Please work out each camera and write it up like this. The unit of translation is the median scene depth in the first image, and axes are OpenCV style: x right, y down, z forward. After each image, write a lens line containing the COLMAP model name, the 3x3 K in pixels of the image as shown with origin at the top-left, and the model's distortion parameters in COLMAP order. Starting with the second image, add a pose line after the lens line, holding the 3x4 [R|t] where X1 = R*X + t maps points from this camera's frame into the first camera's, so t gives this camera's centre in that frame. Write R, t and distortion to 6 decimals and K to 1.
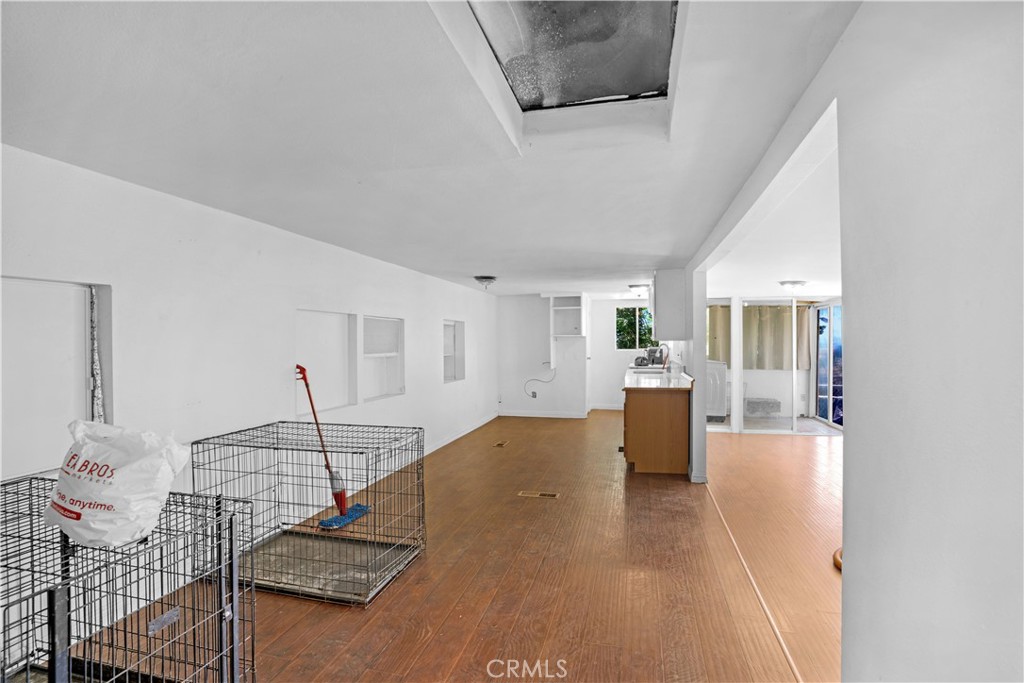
lens RADIAL K [[527.4, 0, 515.3], [0, 527.4, 339.7], [0, 0, 1]] dist [-0.030964, -0.000225]
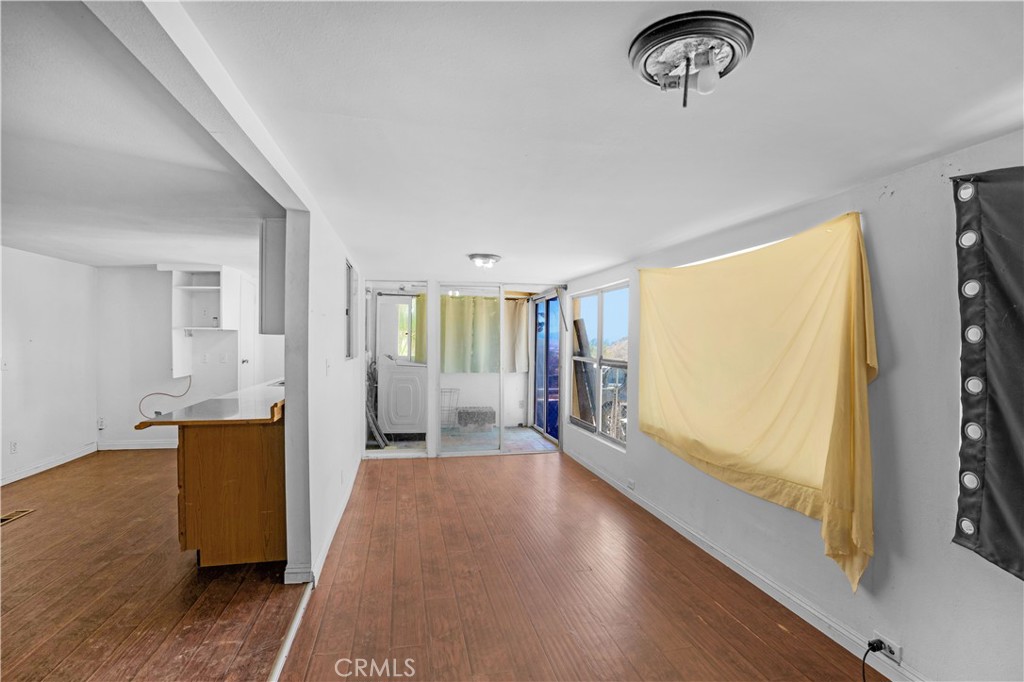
lens RADIAL K [[527.4, 0, 509.4], [0, 527.4, 342.0], [0, 0, 1]] dist [-0.030964, -0.000225]
pose [[0.911996, 0.004290, 0.410177, 0.181938], [-0.005834, 0.999980, 0.002513, 0.005450], [-0.410158, -0.004685, 0.912002, 0.219919]]
